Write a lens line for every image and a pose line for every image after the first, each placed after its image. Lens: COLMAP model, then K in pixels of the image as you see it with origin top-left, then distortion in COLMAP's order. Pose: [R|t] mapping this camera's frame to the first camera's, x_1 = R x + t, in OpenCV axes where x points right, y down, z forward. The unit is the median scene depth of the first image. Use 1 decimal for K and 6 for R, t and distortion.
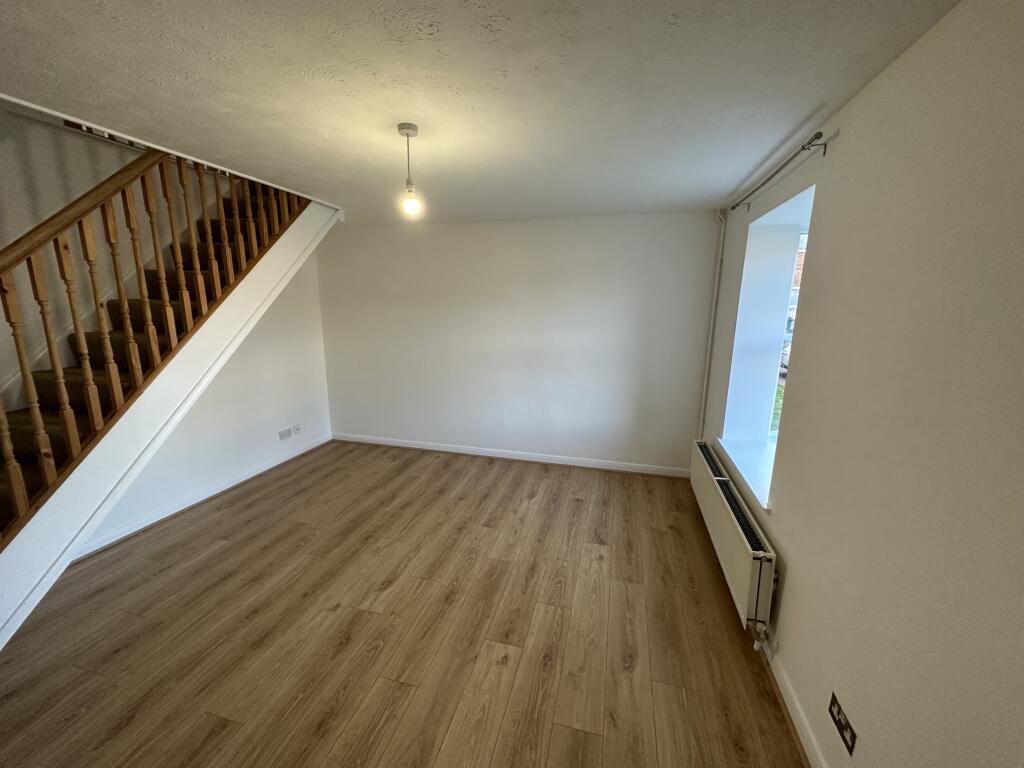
lens RADIAL K [[408.4, 0, 512.5], [0, 408.4, 380.1], [0, 0, 1]] dist [-0.000946, 0.001322]
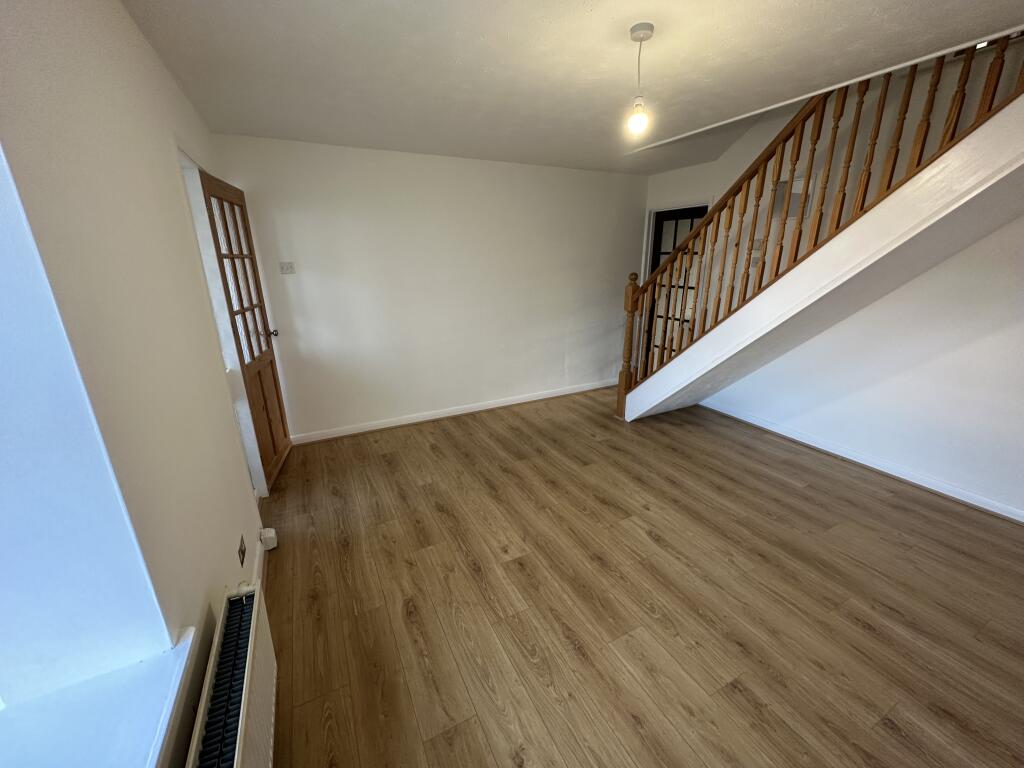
lens RADIAL K [[408.4, 0, 514.6], [0, 408.4, 383.4], [0, 0, 1]] dist [-0.000946, 0.001322]
pose [[-0.741372, 0.200866, -0.640328, 0.501511], [-0.122517, 0.897609, 0.423423, -0.207317], [0.659816, 0.392366, -0.640853, 1.278307]]
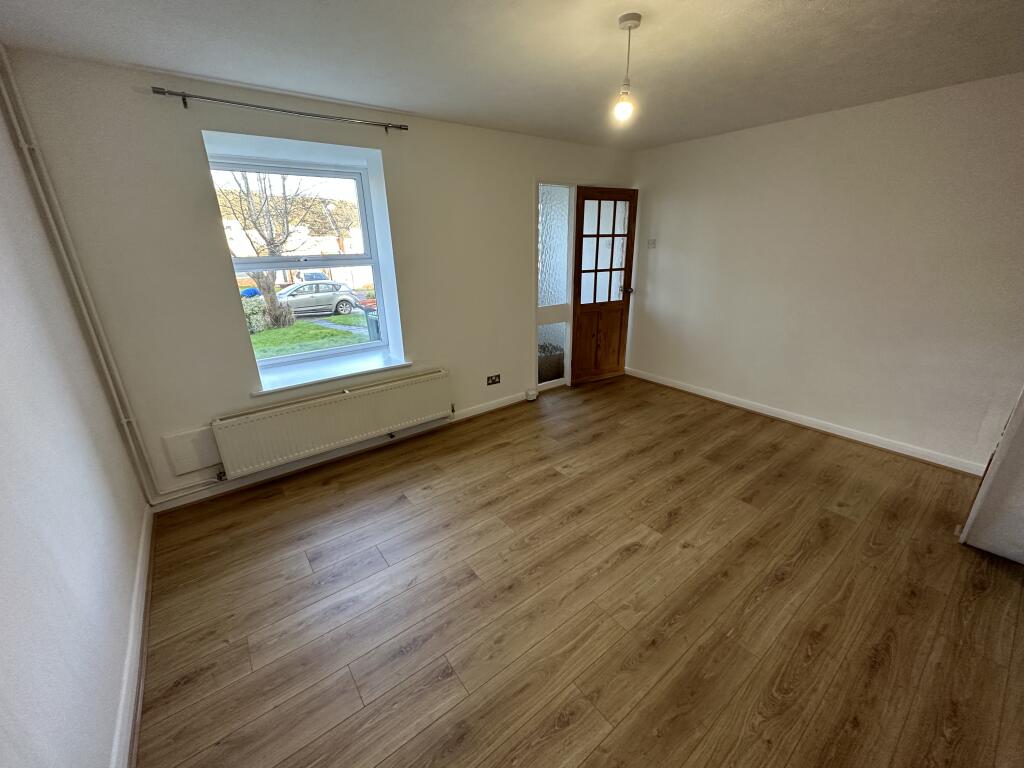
lens RADIAL K [[408.4, 0, 510.0], [0, 408.4, 386.3], [0, 0, 1]] dist [-0.000946, 0.001322]
pose [[-0.789538, -0.199142, 0.580494, -0.555050], [0.130782, 0.869564, 0.476188, -0.278547], [-0.599605, 0.451886, -0.660509, 1.618482]]
